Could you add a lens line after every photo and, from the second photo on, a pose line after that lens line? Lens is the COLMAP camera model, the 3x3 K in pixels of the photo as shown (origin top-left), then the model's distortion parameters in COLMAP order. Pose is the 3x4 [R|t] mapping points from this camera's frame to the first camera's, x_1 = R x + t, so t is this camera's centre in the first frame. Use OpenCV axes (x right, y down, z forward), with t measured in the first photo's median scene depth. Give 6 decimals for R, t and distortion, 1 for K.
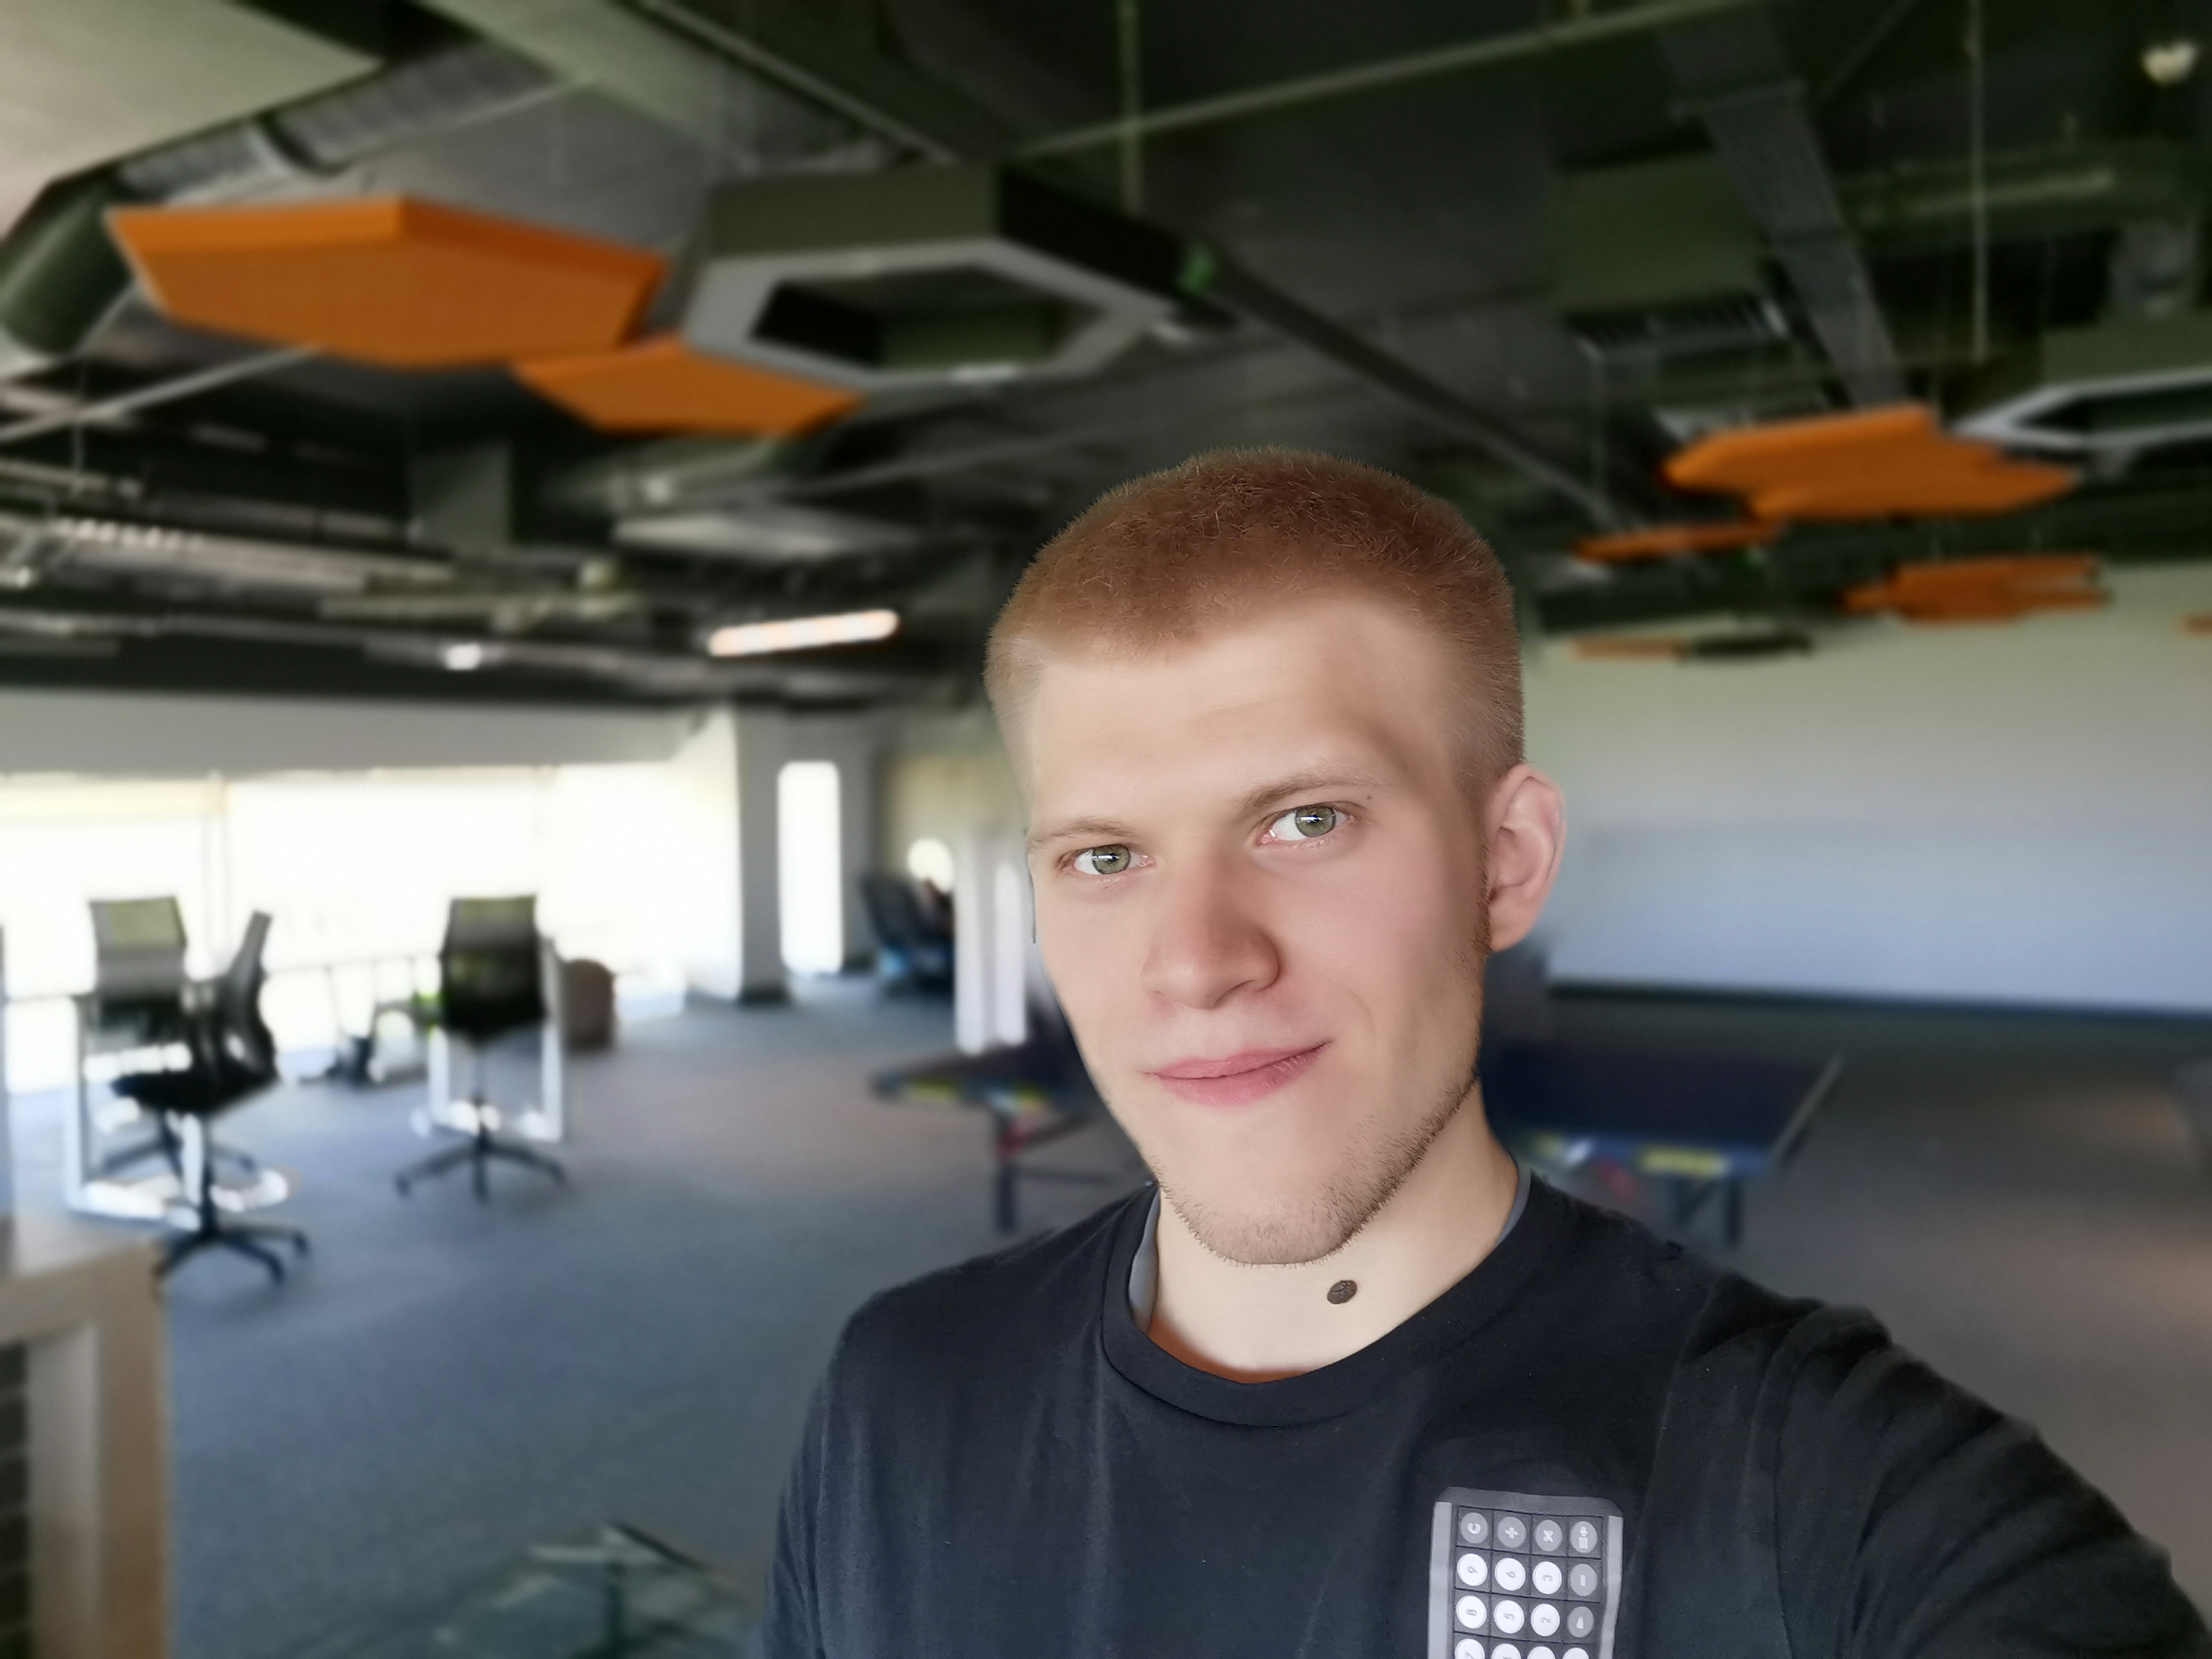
lens RADIAL K [[1709.0, 0, 1106.0], [0, 1709.0, 829.5], [0, 0, 1]] dist [-0.075373, 0.131950]
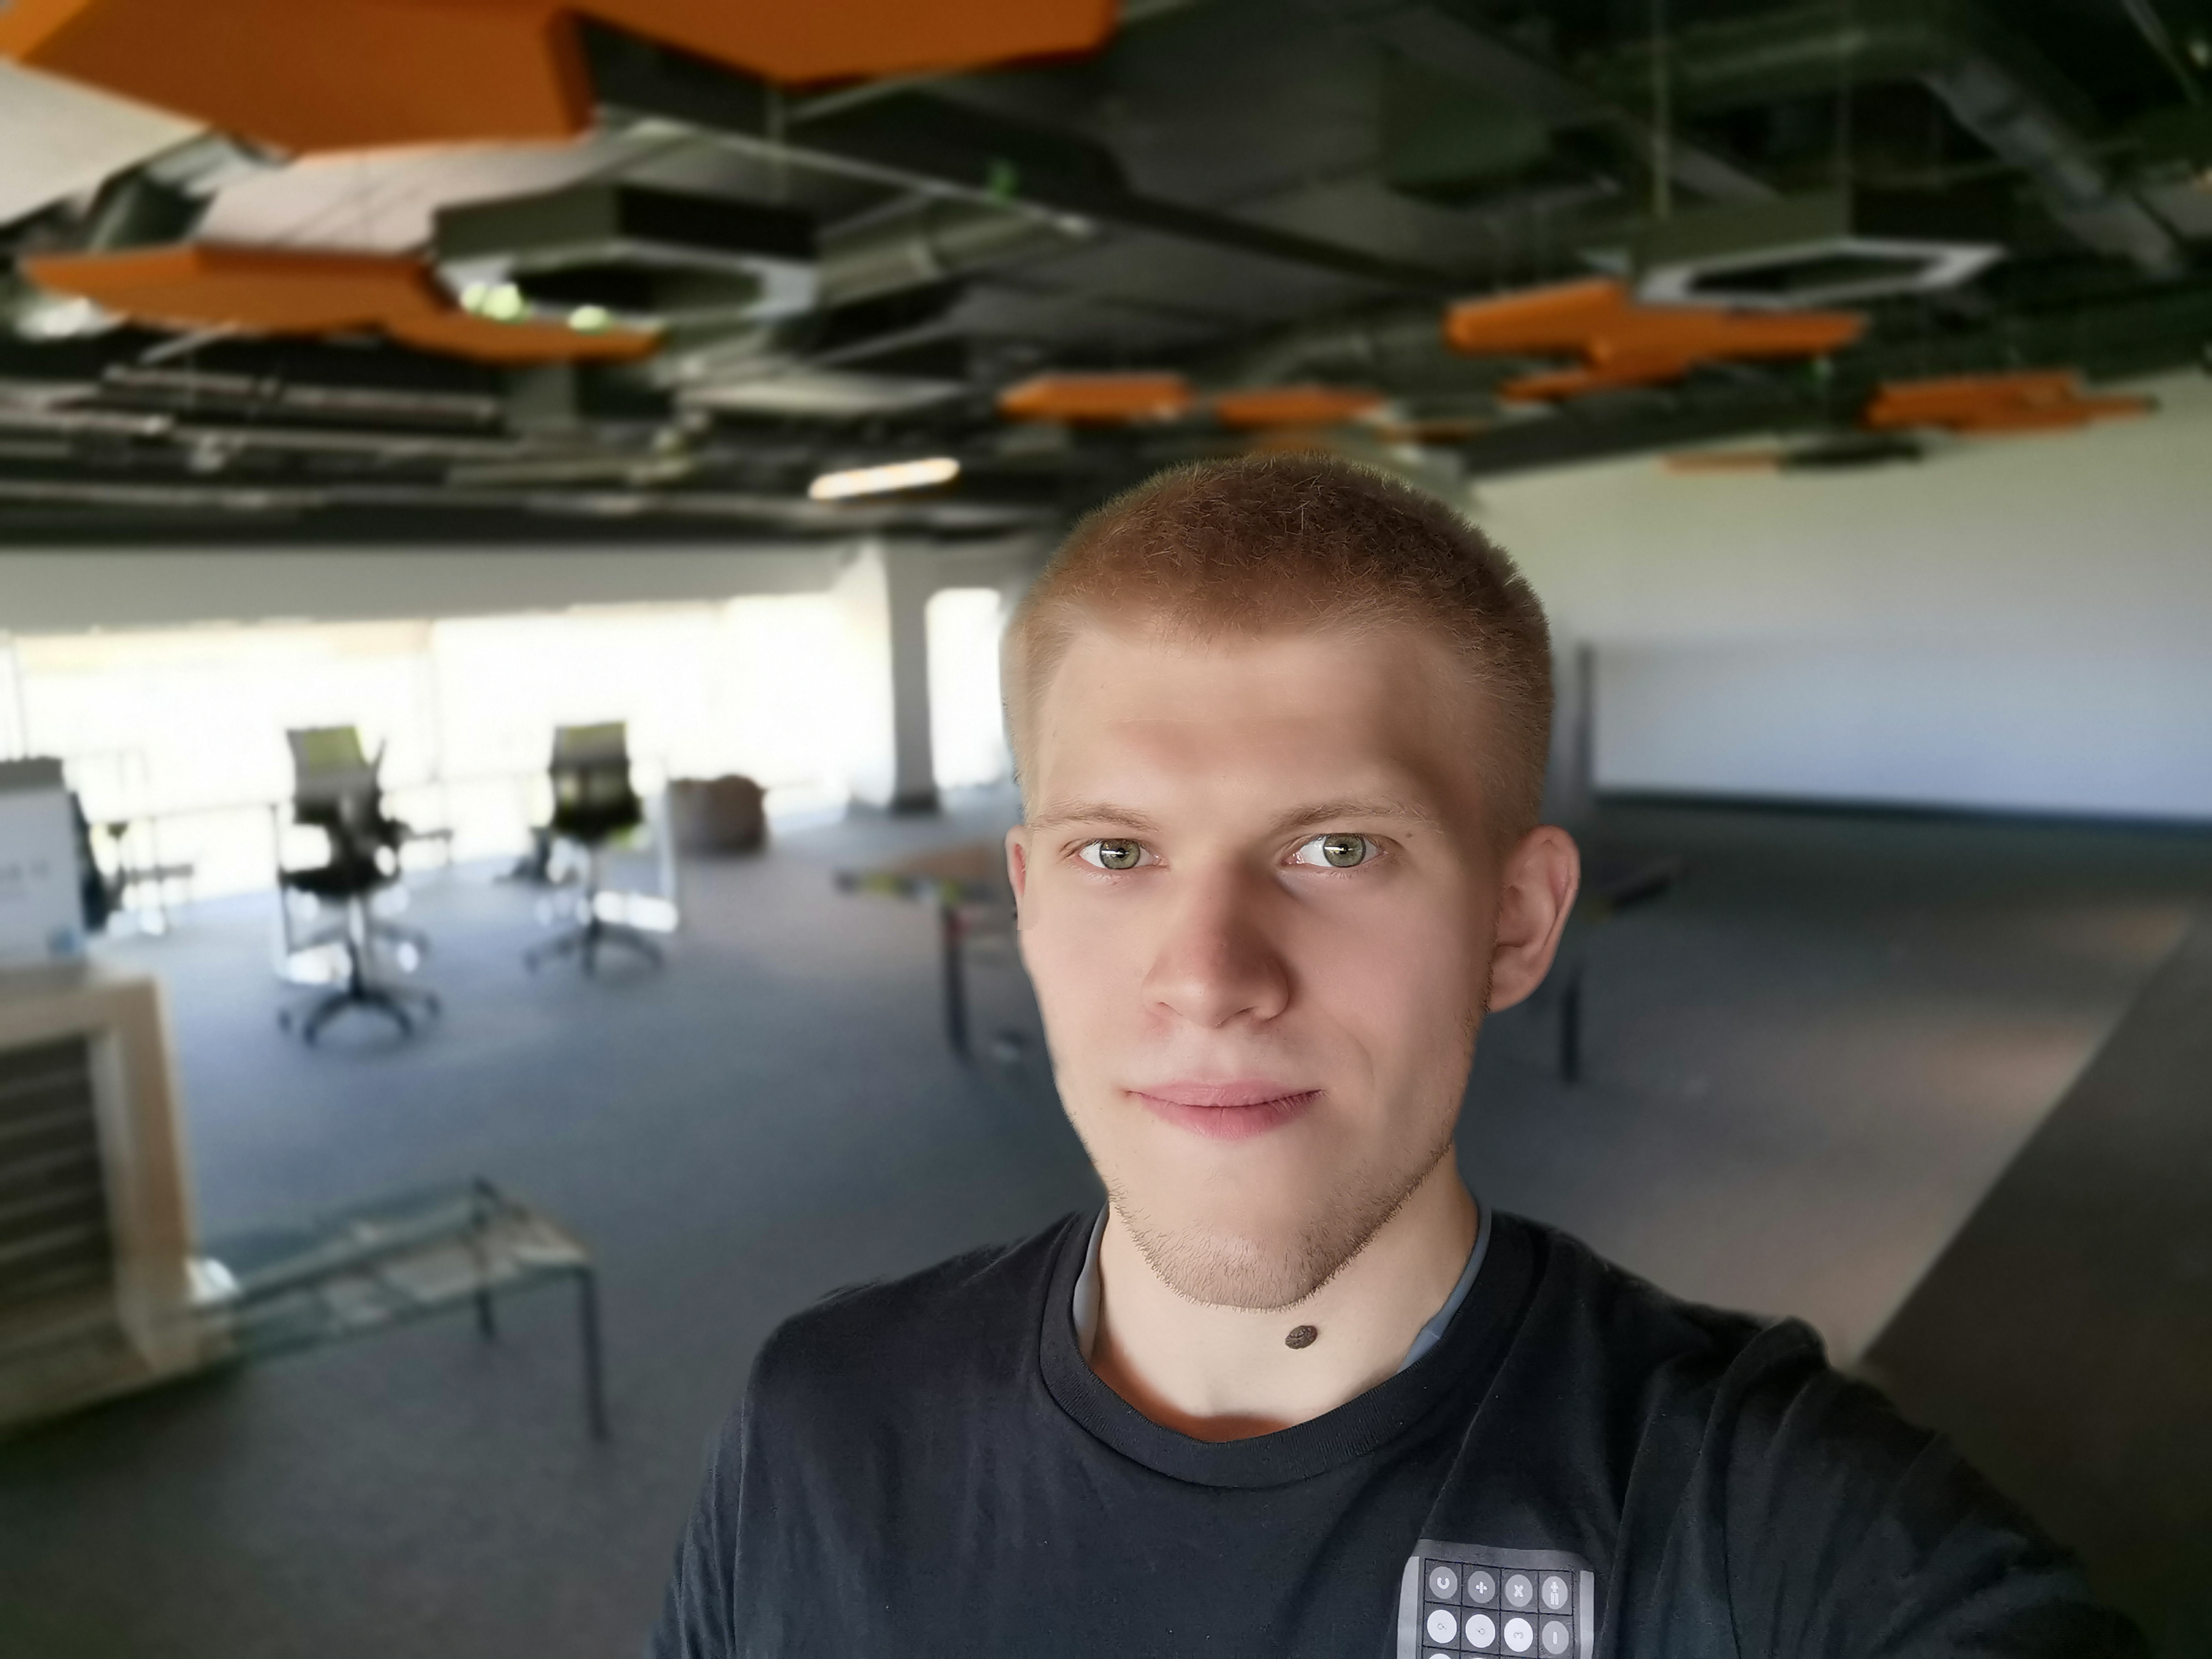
lens RADIAL K [[1709.0, 0, 1106.0], [0, 1709.0, 829.5], [0, 0, 1]] dist [-0.075373, 0.131950]
pose [[0.984681, 0.003713, -0.174324, 0.172214], [0.015758, 0.993787, 0.110178, -0.009391], [0.173650, -0.111237, 0.978505, -0.086966]]
